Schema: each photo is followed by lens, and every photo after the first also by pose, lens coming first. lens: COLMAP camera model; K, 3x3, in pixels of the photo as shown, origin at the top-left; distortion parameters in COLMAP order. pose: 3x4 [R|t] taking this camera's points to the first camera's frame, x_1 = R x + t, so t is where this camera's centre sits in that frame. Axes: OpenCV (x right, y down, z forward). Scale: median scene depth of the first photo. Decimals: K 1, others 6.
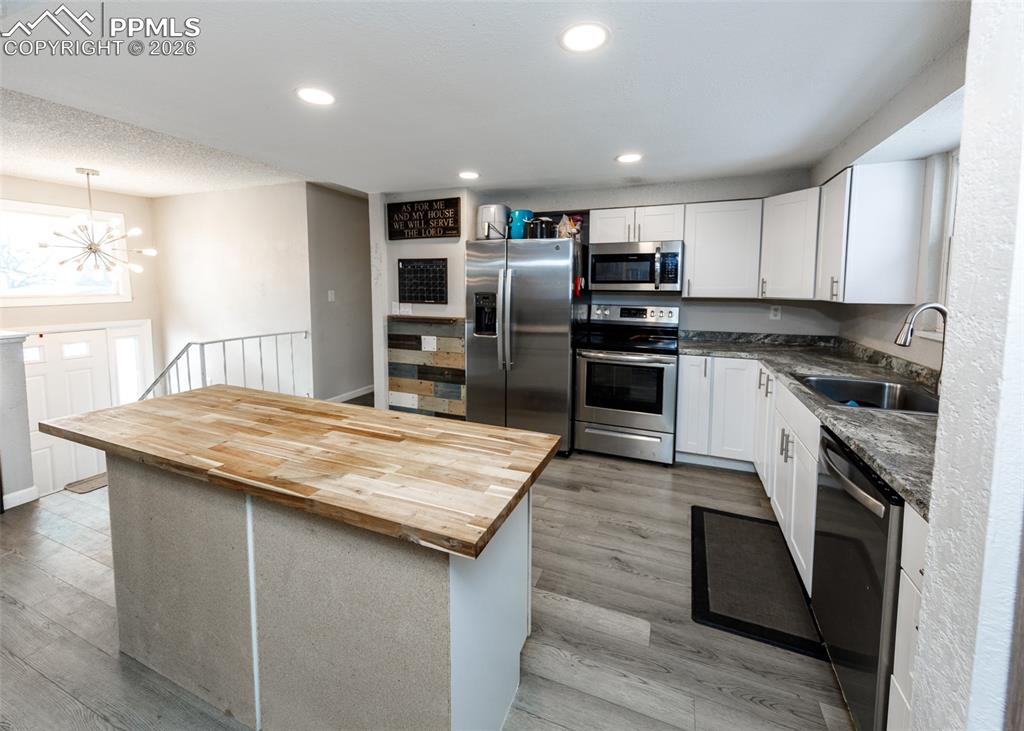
lens RADIAL K [[390.8, 0, 522.4], [0, 390.8, 319.8], [0, 0, 1]] dist [0.000290, 0.000016]
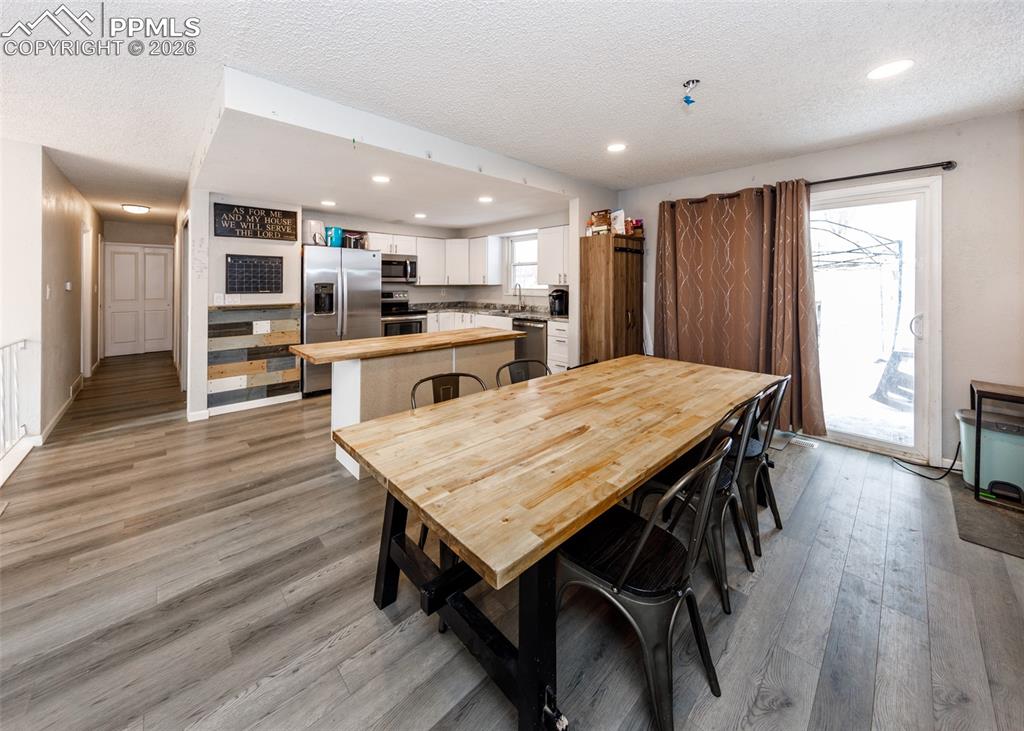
lens RADIAL K [[374.3, 0, 512.1], [0, 374.3, 284.6], [0, 0, 1]] dist [0.003558, 0.000112]
pose [[0.421627, -0.007624, 0.906738, -0.978054], [0.085004, 0.995893, -0.031153, 0.033437], [-0.902776, 0.090211, 0.420543, -0.170641]]
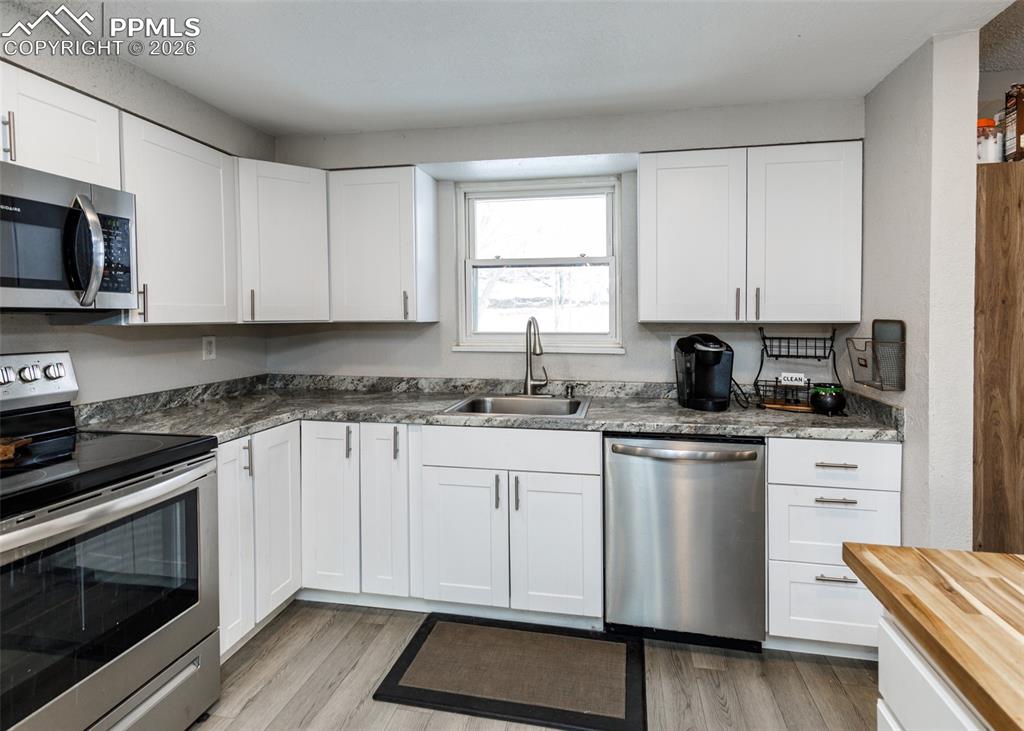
lens RADIAL K [[504.6, 0, 540.9], [0, 504.6, 333.1], [0, 0, 1]] dist [0.001975, 0.000138]
pose [[-0.200146, -0.033995, 0.979176, -0.215049], [0.088899, 0.994645, 0.052704, -0.035859], [-0.975725, 0.097597, -0.196052, 0.626548]]
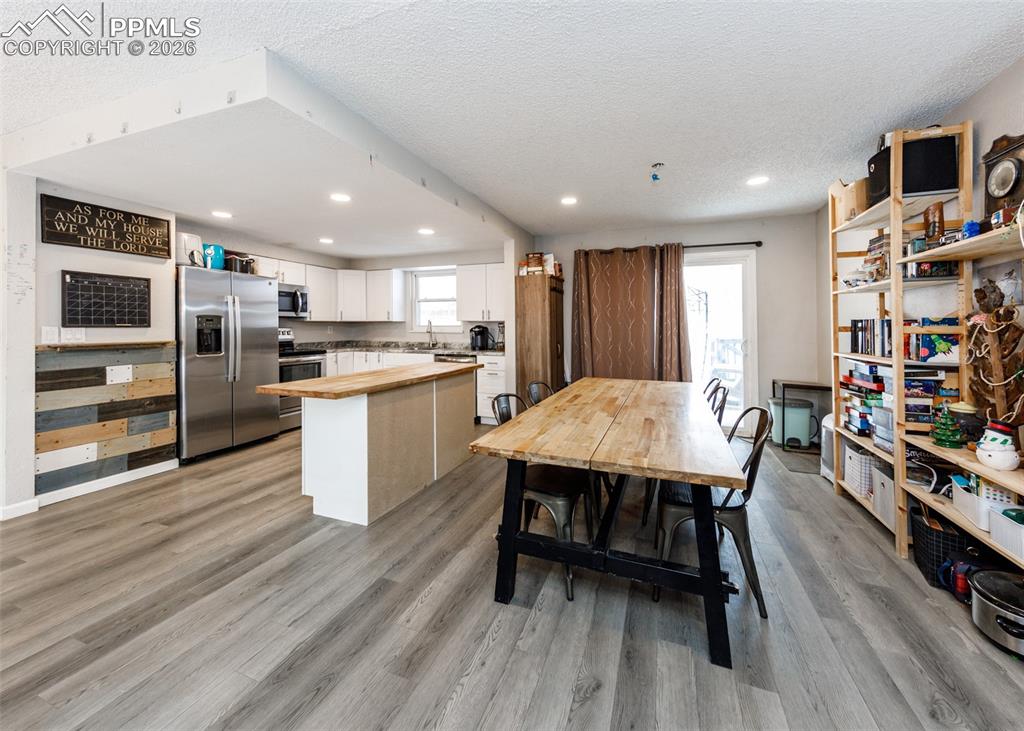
lens RADIAL K [[387.2, 0, 518.9], [0, 387.2, 330.3], [0, 0, 1]] dist [-0.000271, -0.000165]
pose [[-0.015138, -0.016761, 0.999745, -1.134612], [0.088266, 0.995934, 0.018033, 0.027550], [-0.995982, 0.088516, -0.013597, 0.141279]]
